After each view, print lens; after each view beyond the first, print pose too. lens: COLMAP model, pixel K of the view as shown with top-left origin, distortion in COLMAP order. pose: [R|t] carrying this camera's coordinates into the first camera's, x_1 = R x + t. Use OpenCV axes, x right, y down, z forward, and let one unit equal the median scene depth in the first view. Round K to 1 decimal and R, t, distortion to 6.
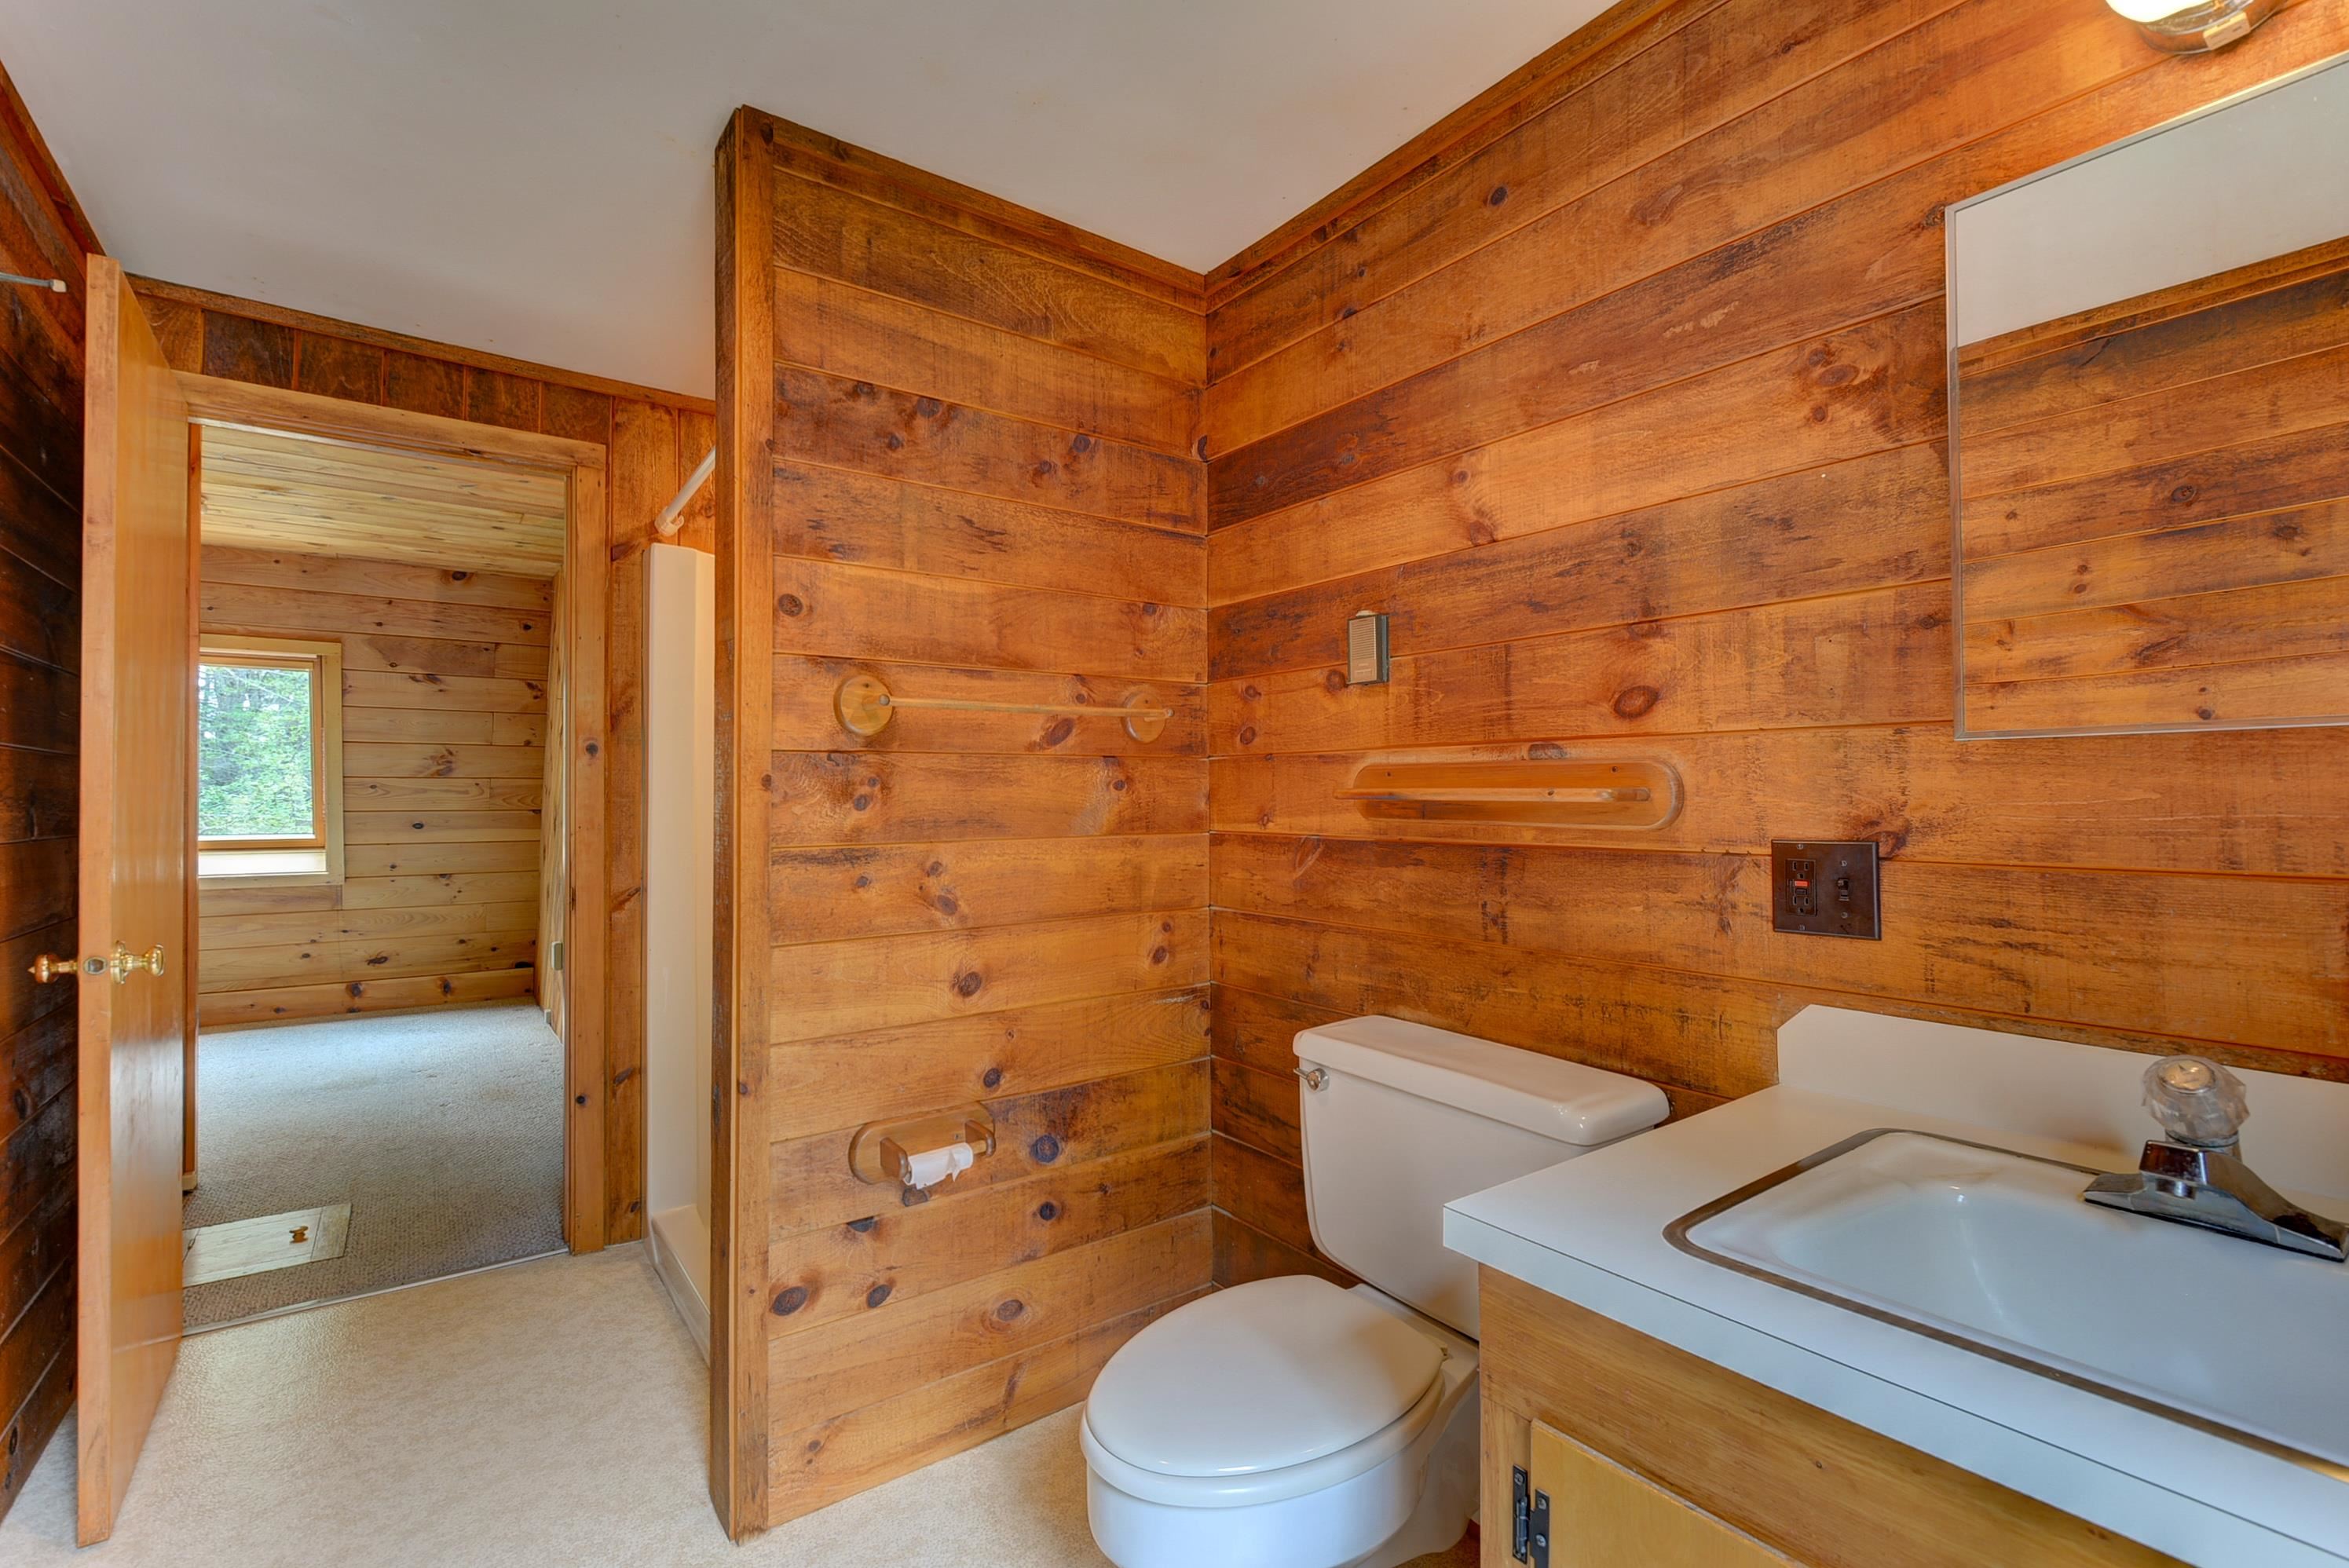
lens RADIAL K [[1048.6, 0, 1188.8], [0, 1048.6, 792.4], [0, 0, 1]] dist [0.000857, -0.000591]
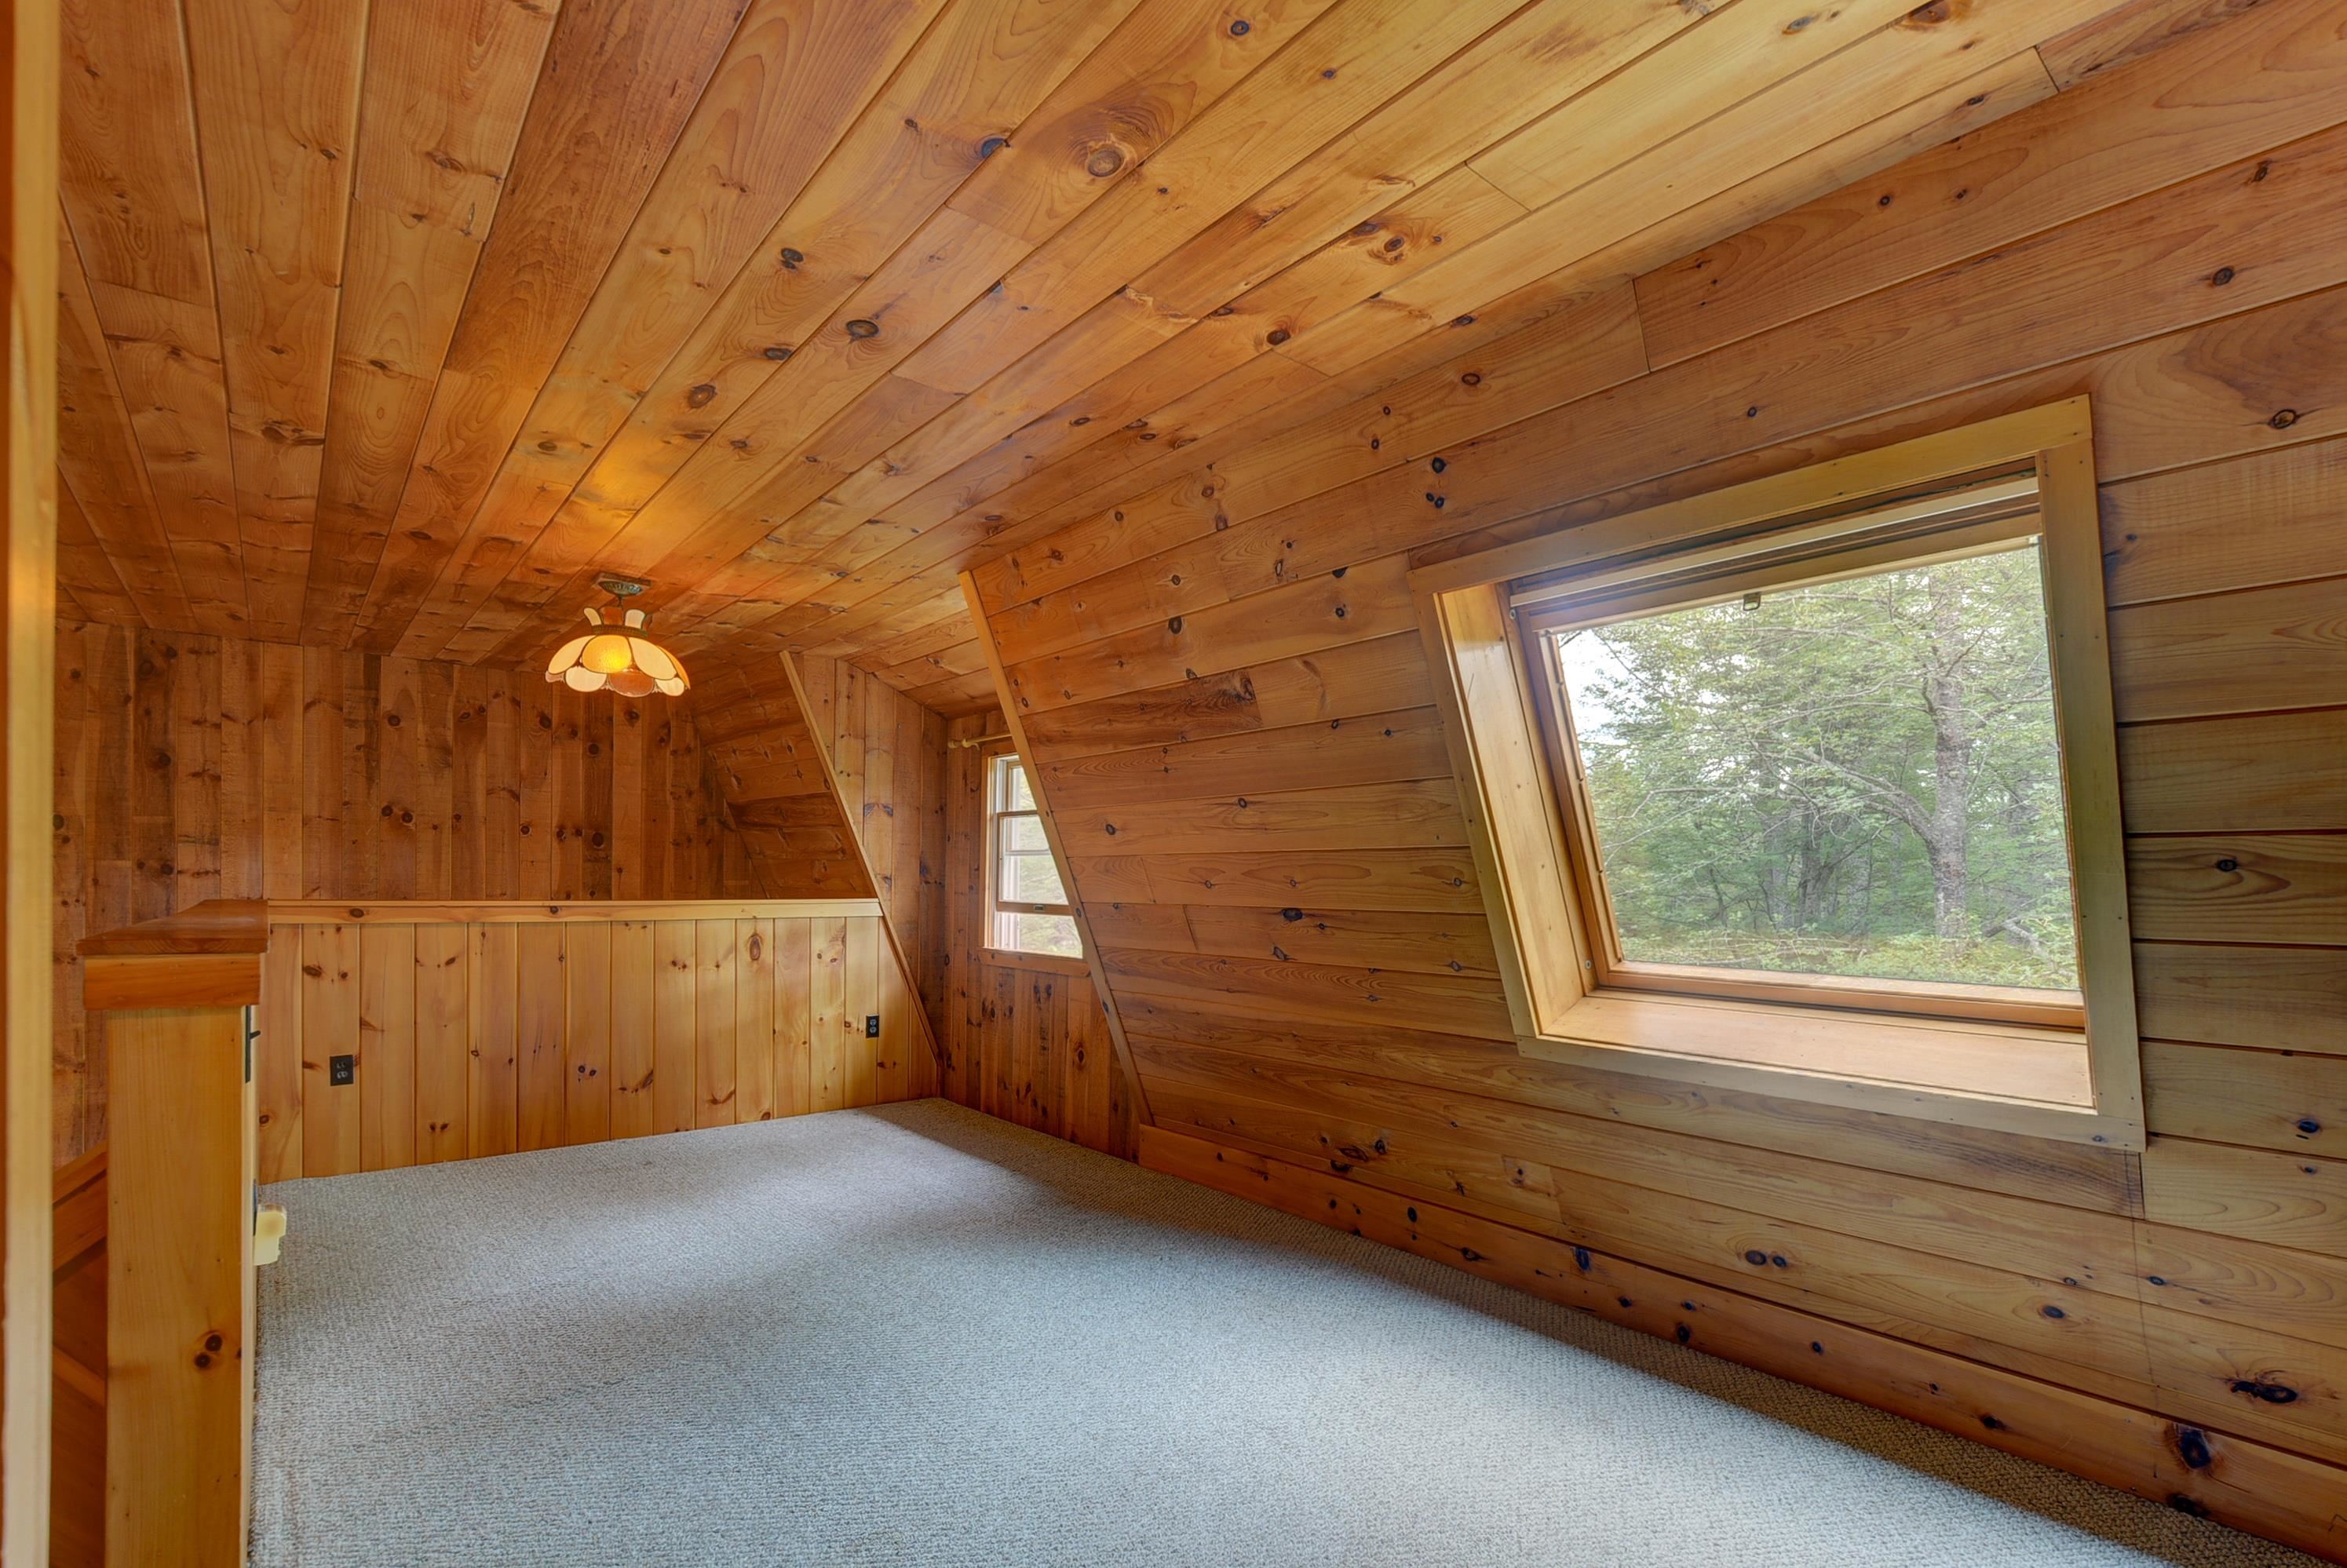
lens RADIAL K [[1046.3, 0, 1215.8], [0, 1046.3, 885.1], [0, 0, 1]] dist [-0.001222, -0.002459]
pose [[0.032518, -0.001803, -0.999470, -0.474795], [-0.015126, 0.999883, -0.002296, 0.005905], [0.999357, 0.015193, 0.032487, 0.684508]]
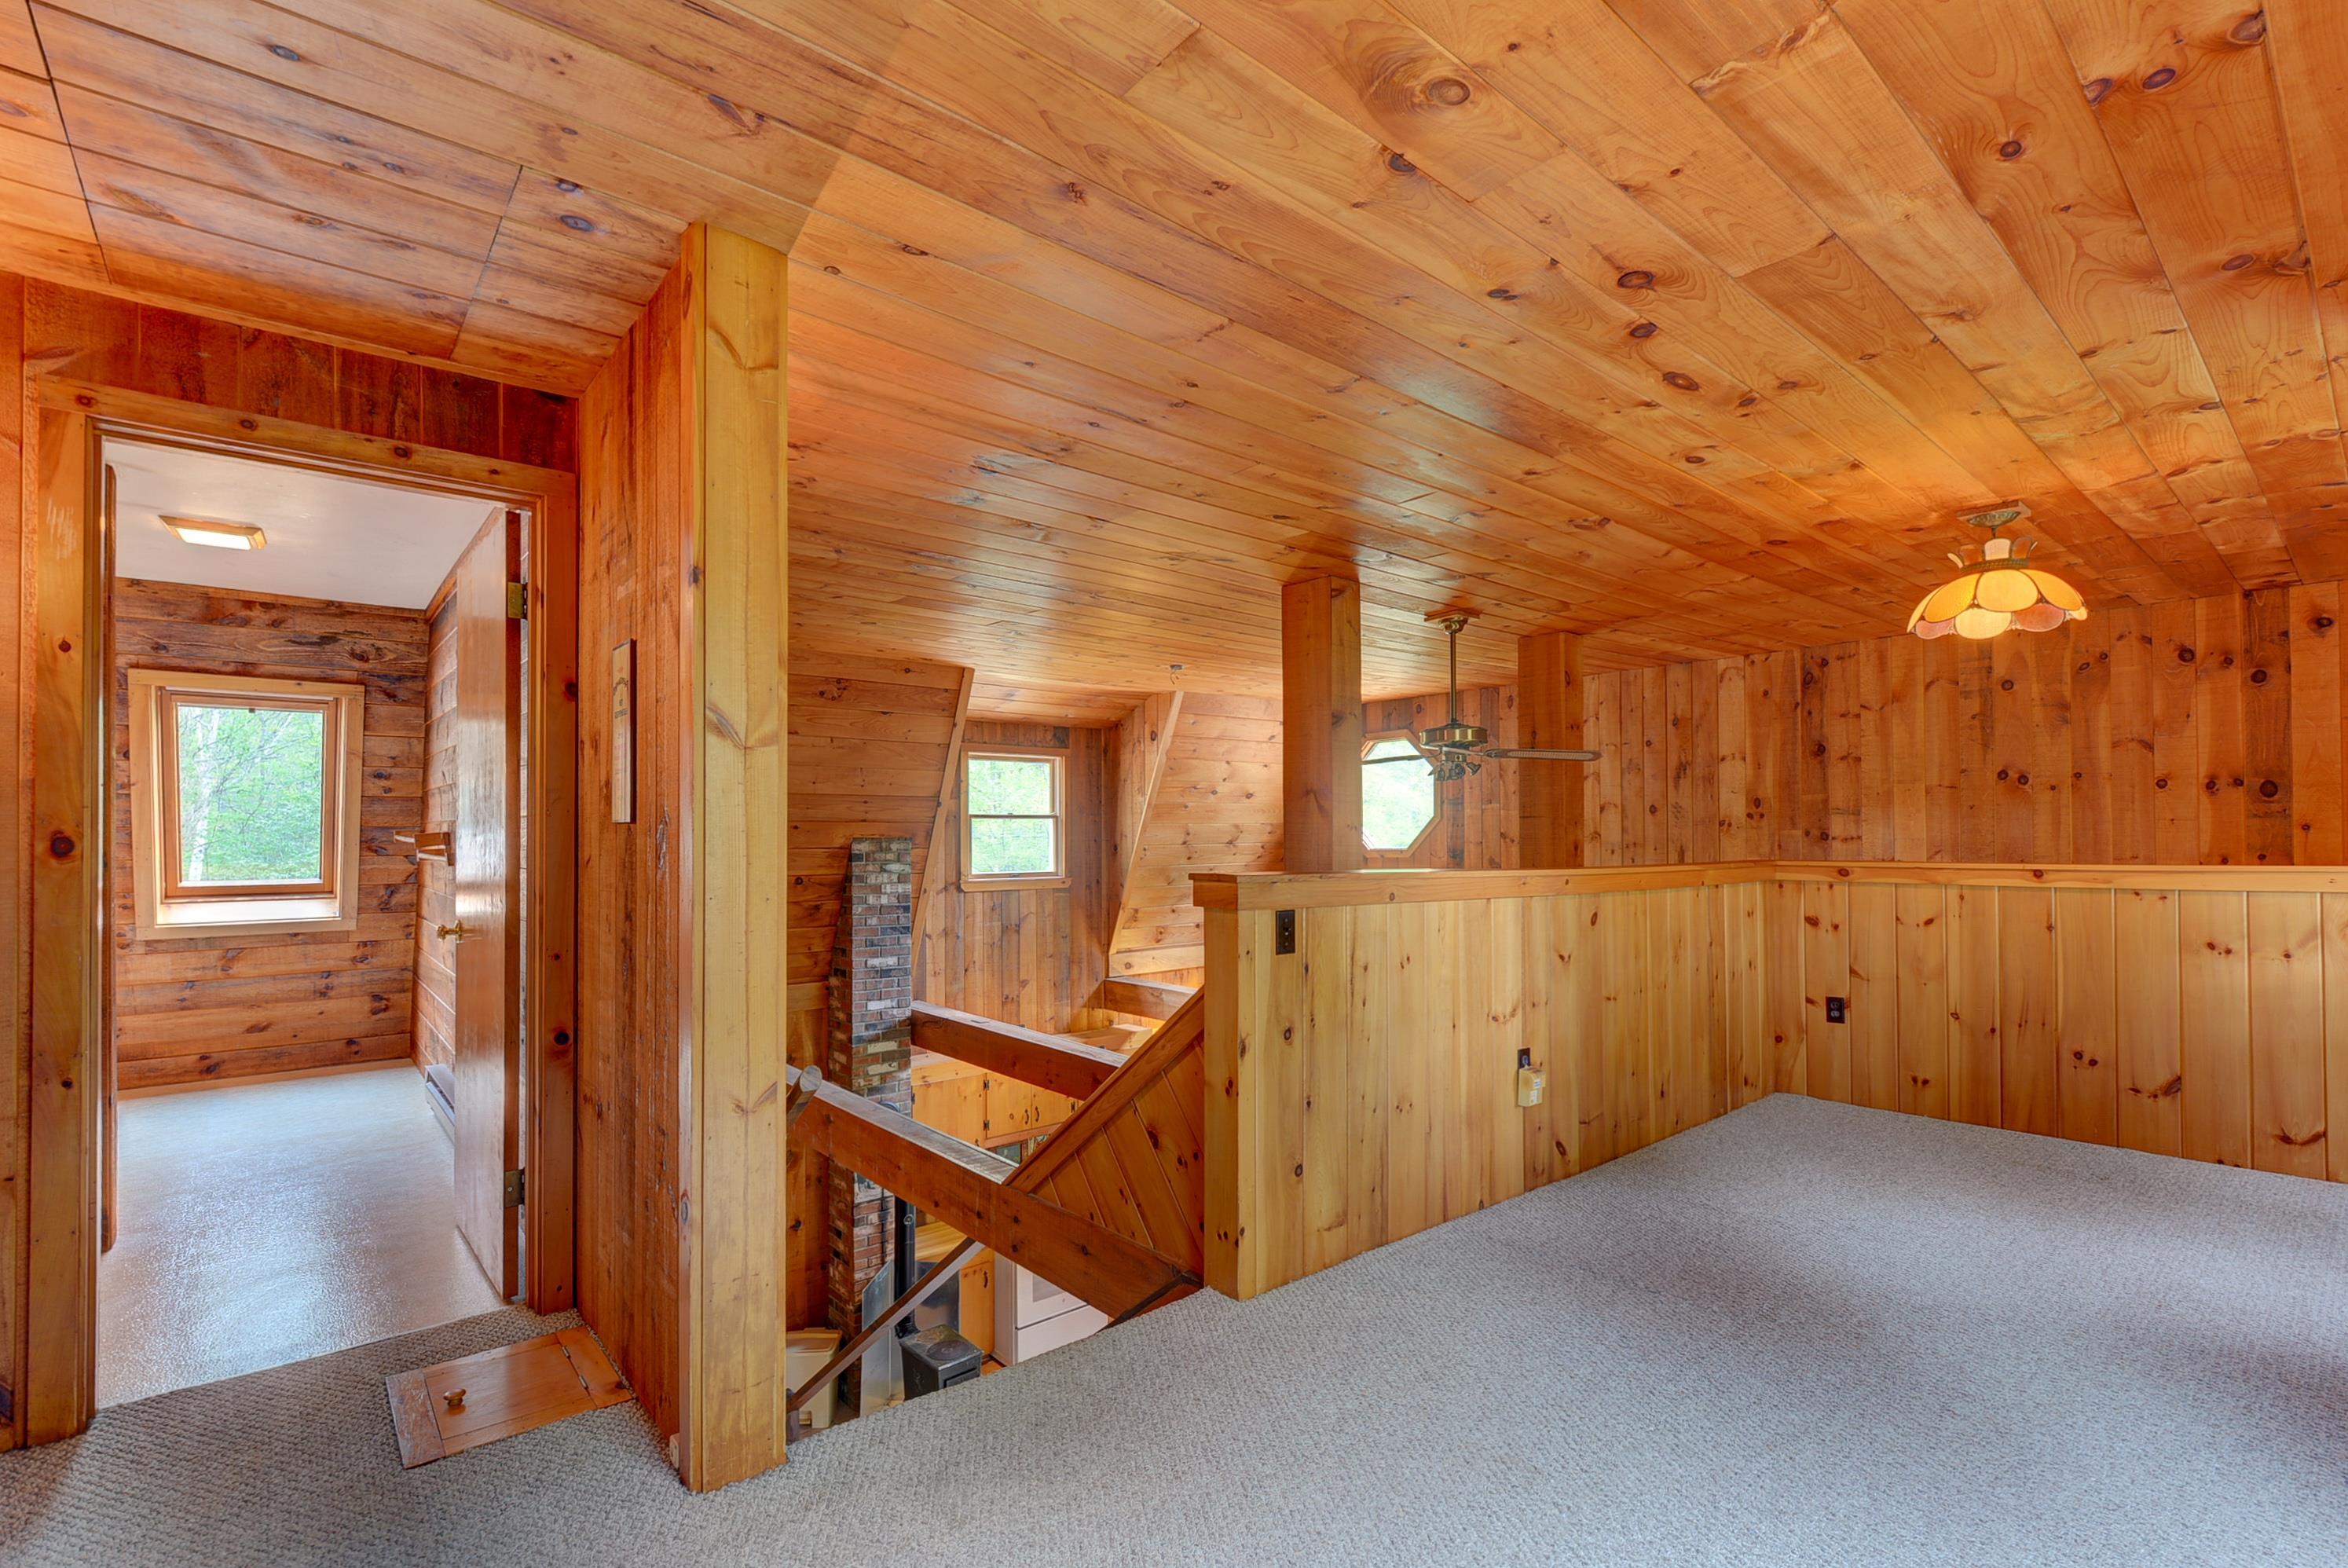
lens RADIAL K [[1048.3, 0, 1184.9], [0, 1048.3, 832.7], [0, 0, 1]] dist [0.000857, -0.000591]
pose [[-0.997968, 0.000890, -0.063716, -0.809167], [0.001199, 0.999988, -0.004803, 0.003617], [0.063710, -0.004869, -0.997957, 1.098032]]
